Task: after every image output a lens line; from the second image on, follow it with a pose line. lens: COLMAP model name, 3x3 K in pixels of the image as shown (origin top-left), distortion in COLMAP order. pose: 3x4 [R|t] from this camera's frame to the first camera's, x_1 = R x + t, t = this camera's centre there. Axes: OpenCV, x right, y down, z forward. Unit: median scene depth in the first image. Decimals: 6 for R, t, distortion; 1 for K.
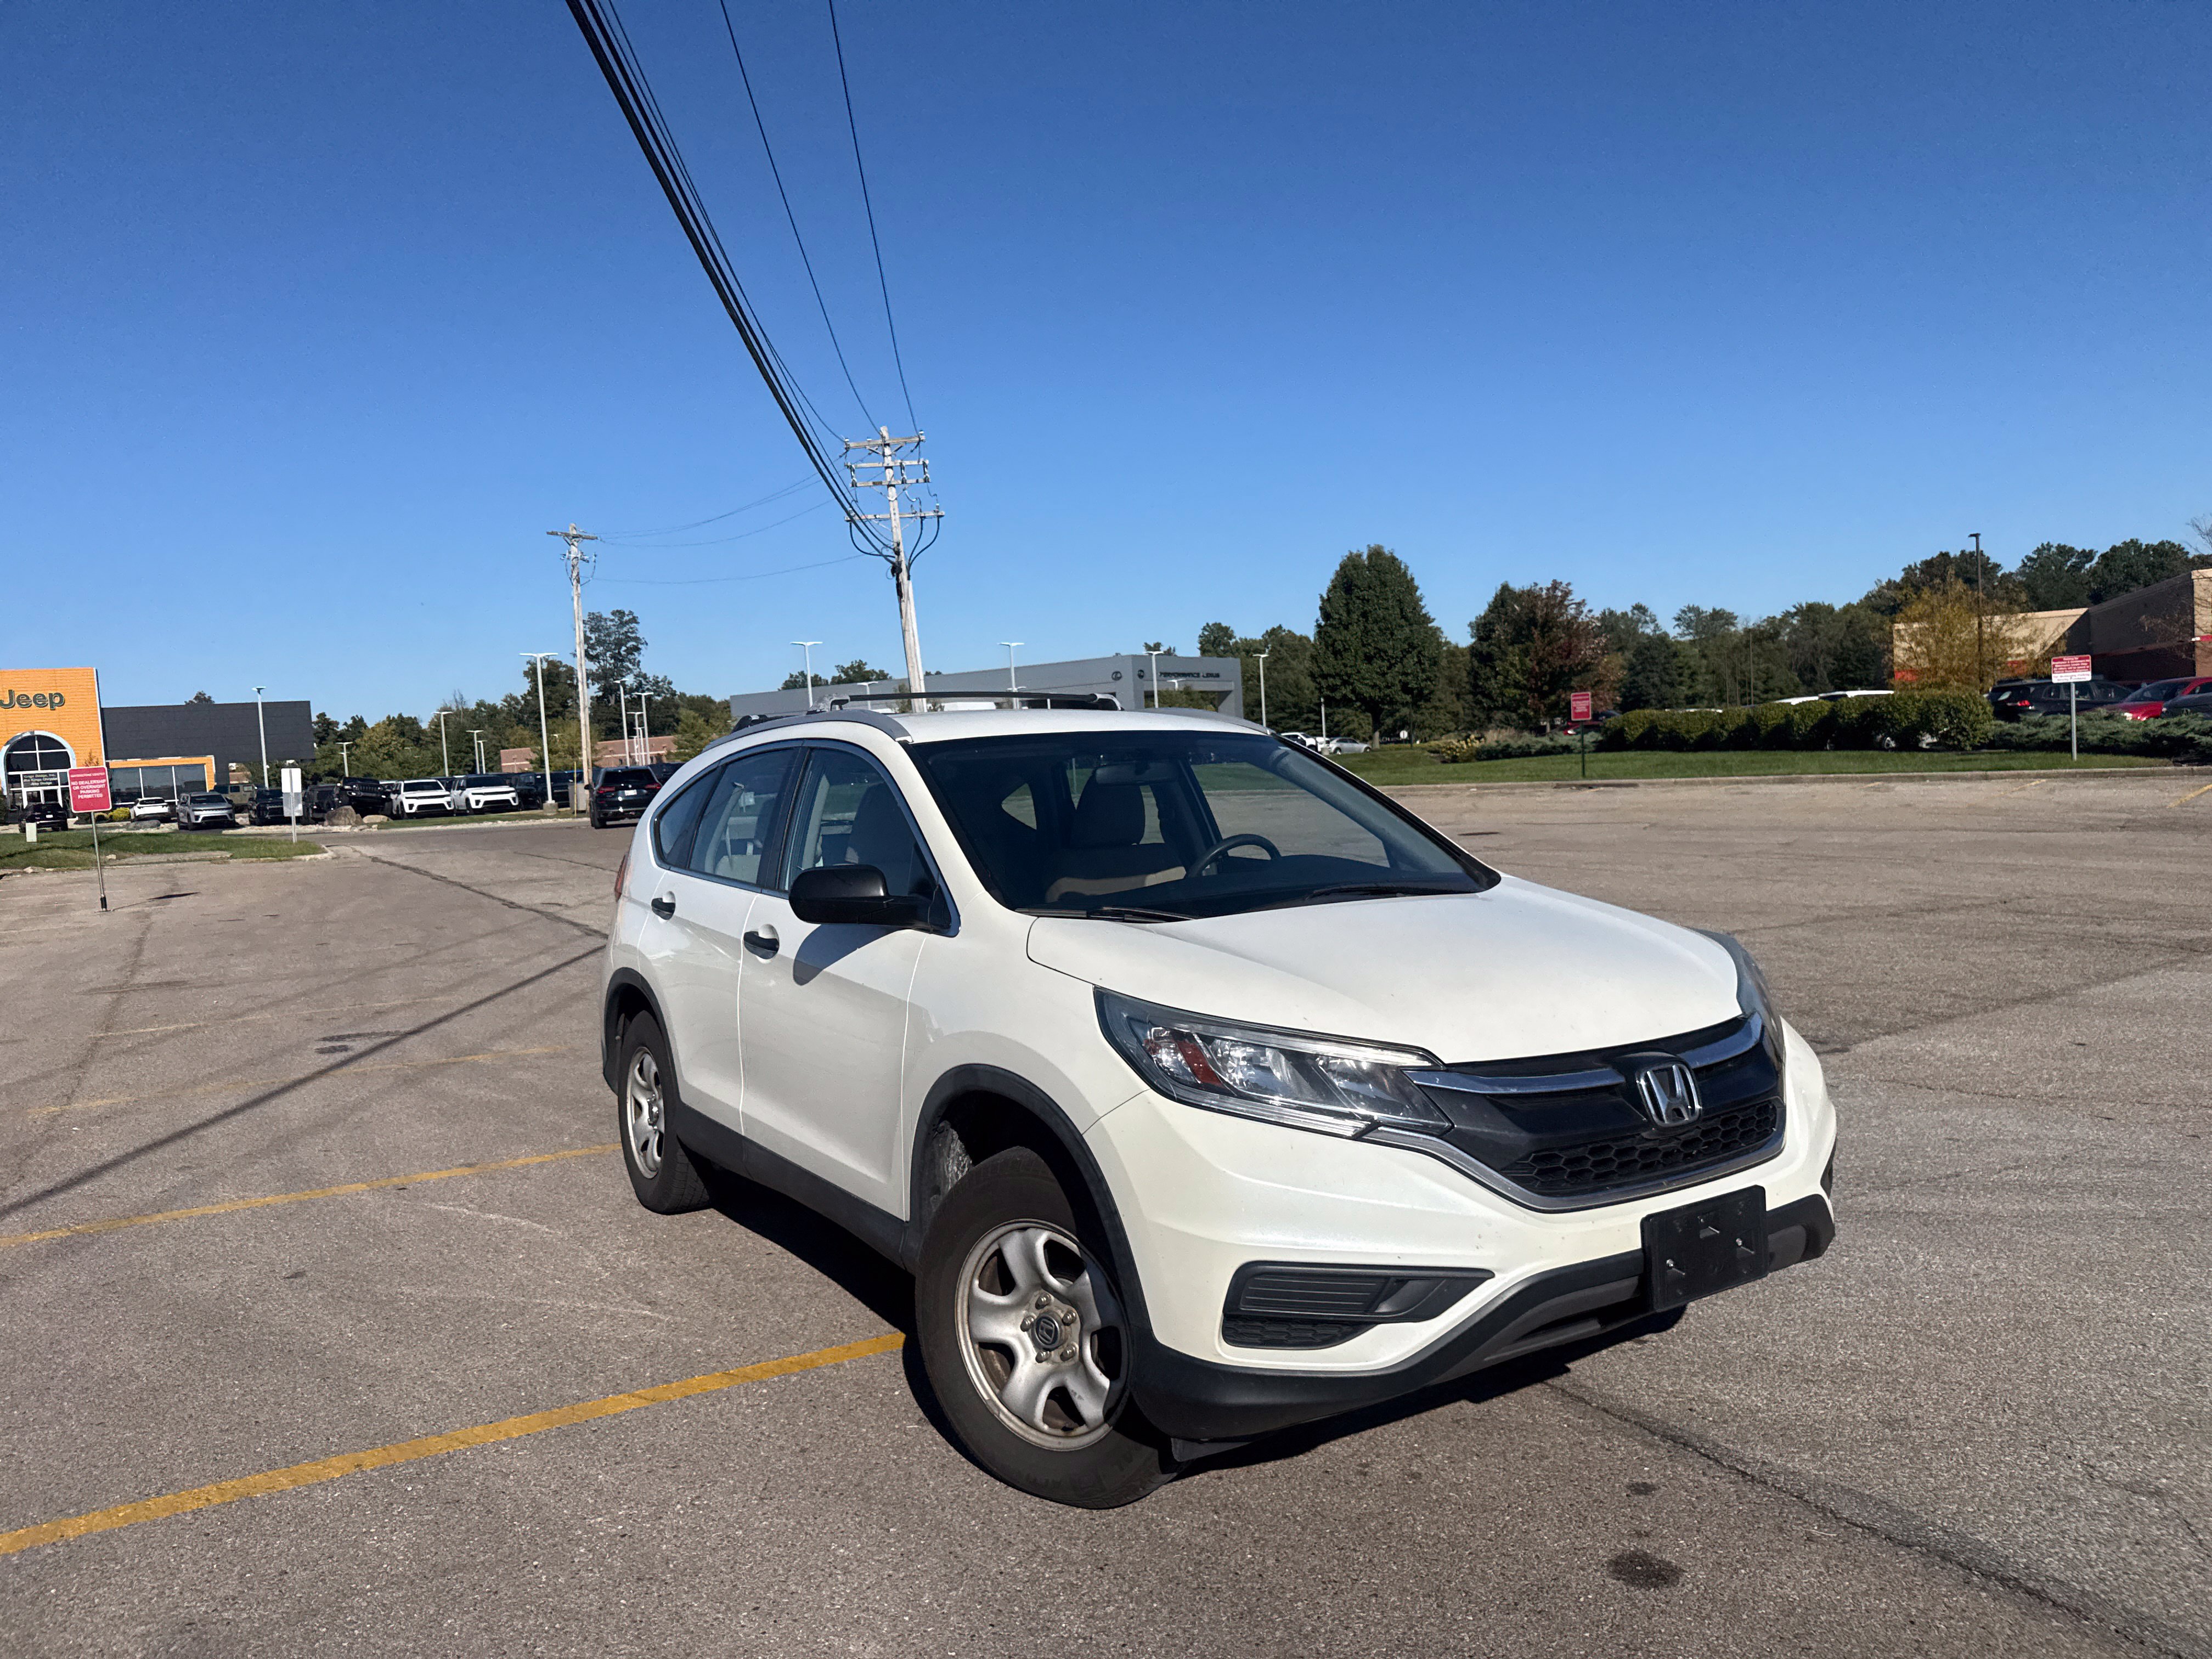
lens RADIAL K [[1539.0, 0, 1113.7], [0, 1539.0, 865.2], [0, 0, 1]] dist [0.115390, -0.175727]
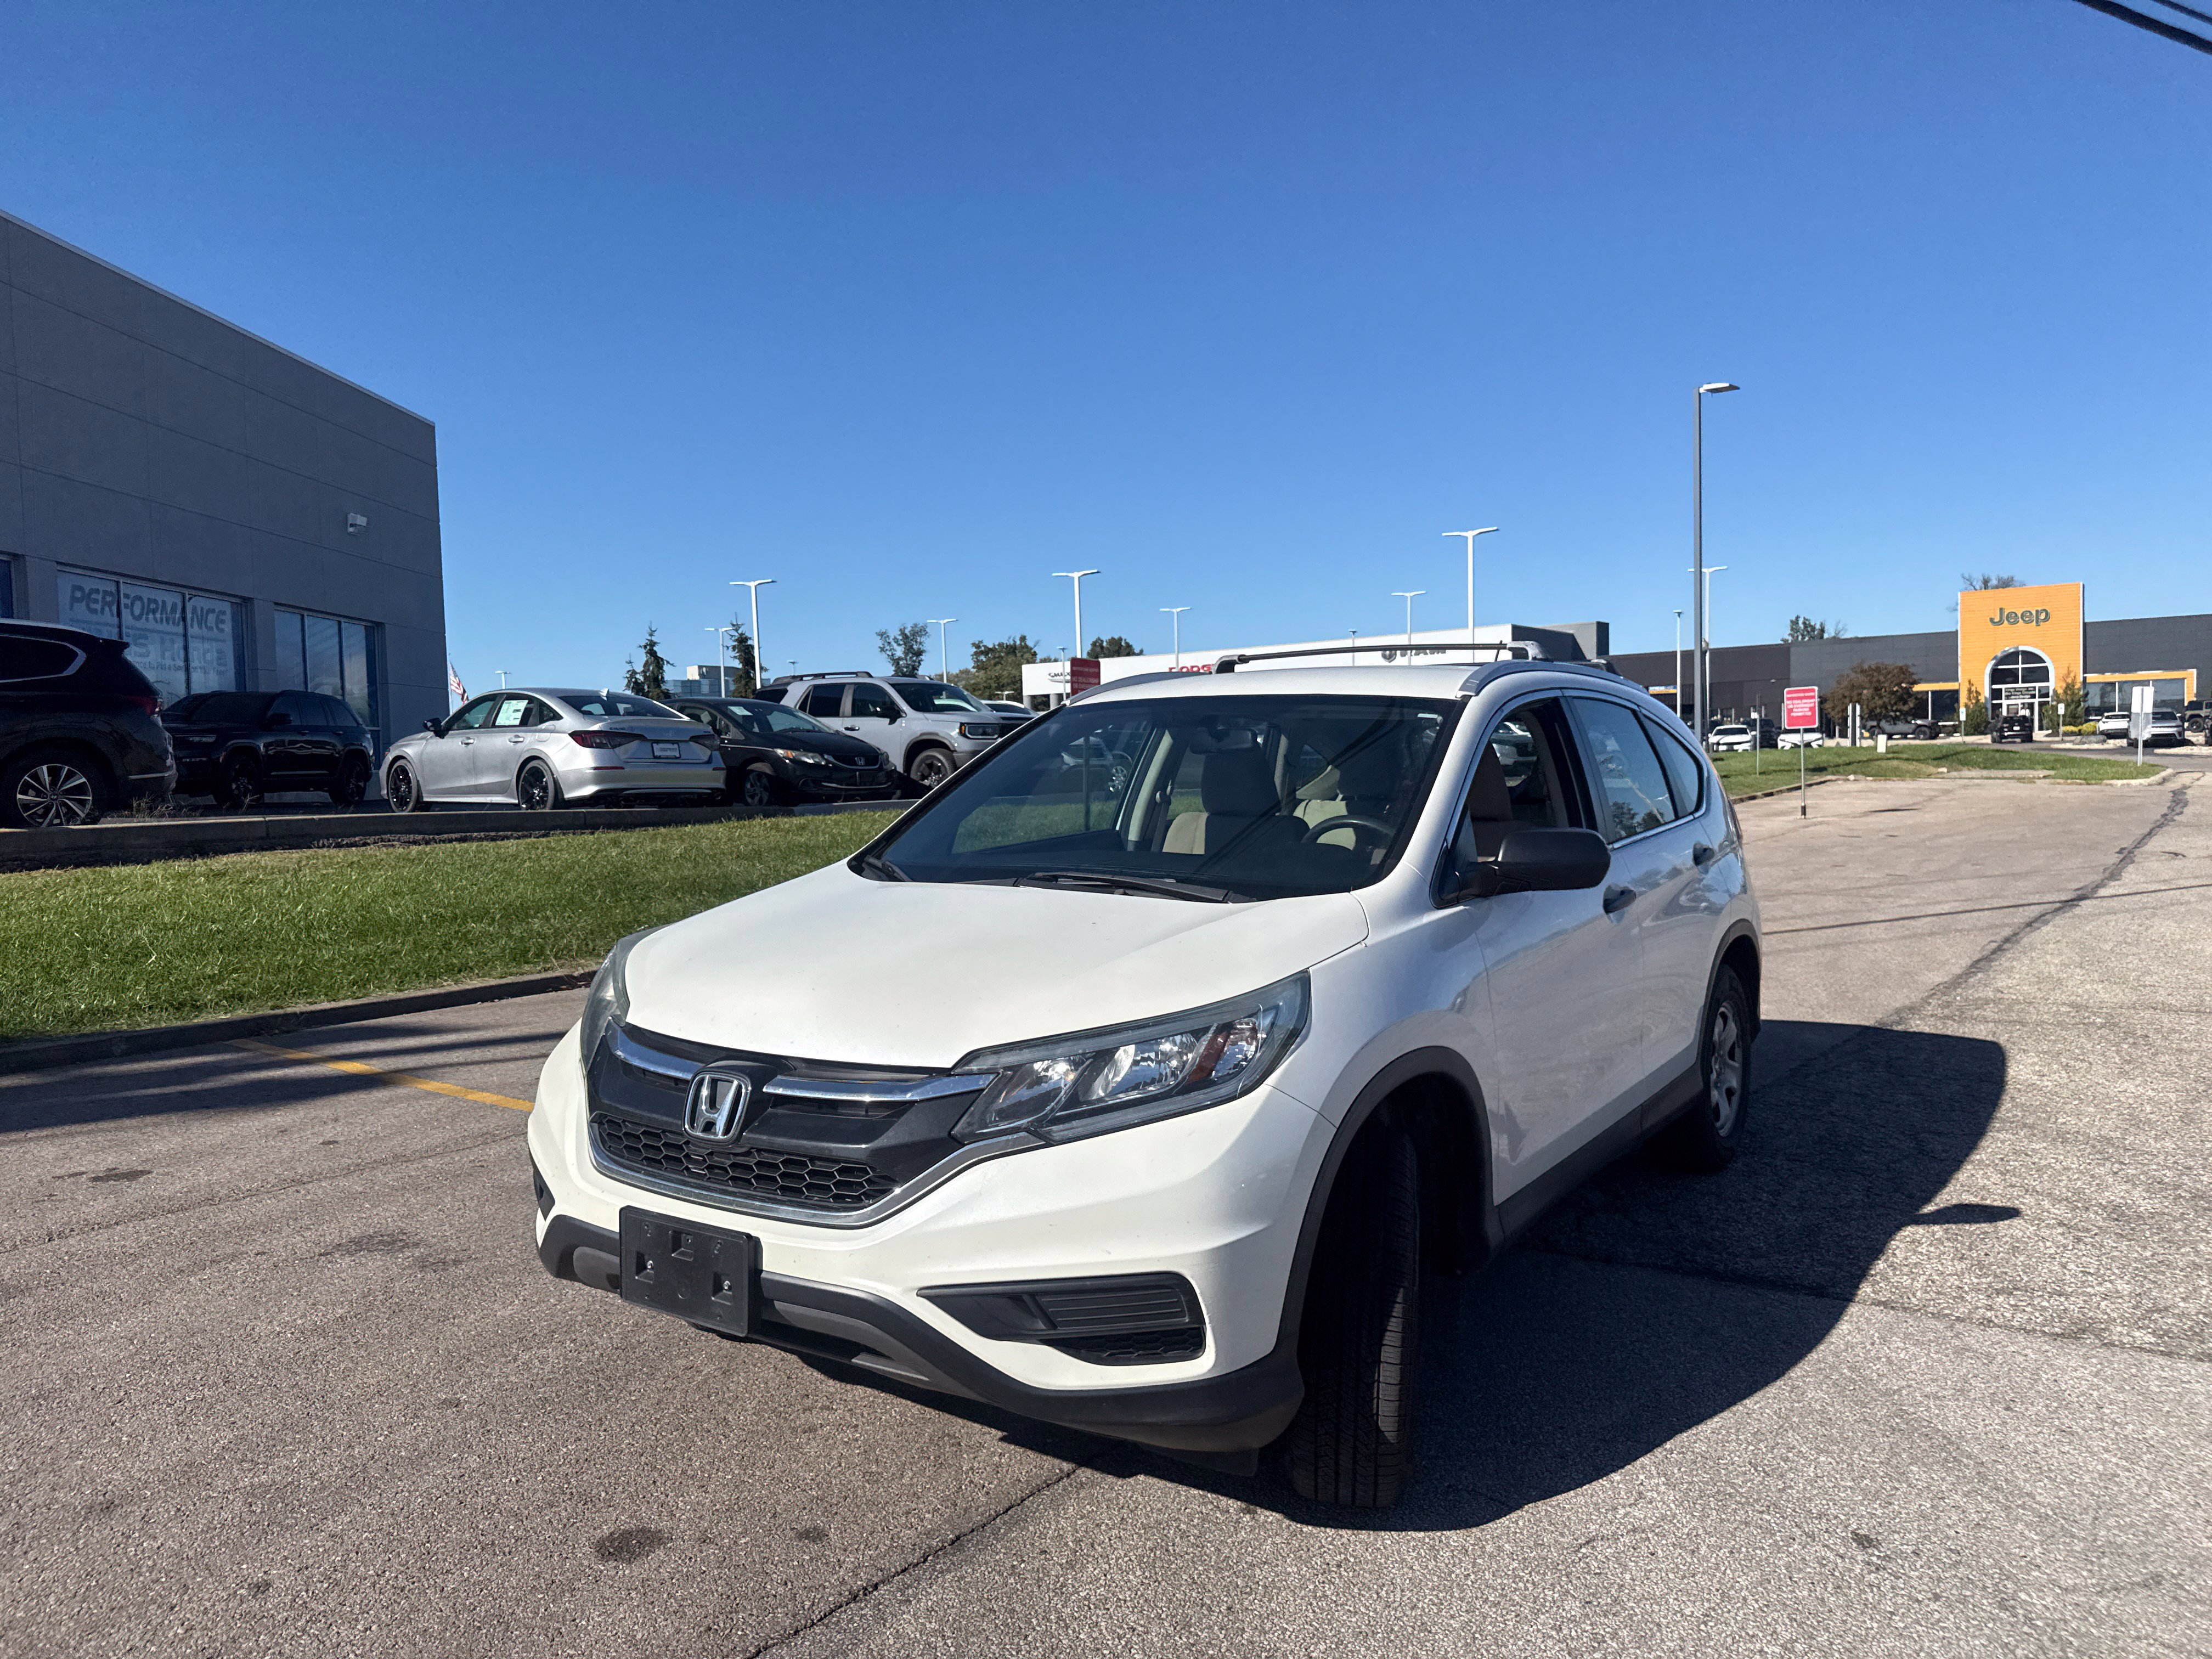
lens RADIAL K [[1542.5, 0, 1116.8], [0, 1542.5, 846.6], [0, 0, 1]] dist [0.098138, -0.147817]
pose [[0.397638, 0.100671, -0.912003, 0.131196], [-0.060335, 0.994680, 0.083491, -0.010673], [0.915556, 0.021827, 0.401597, 0.084004]]
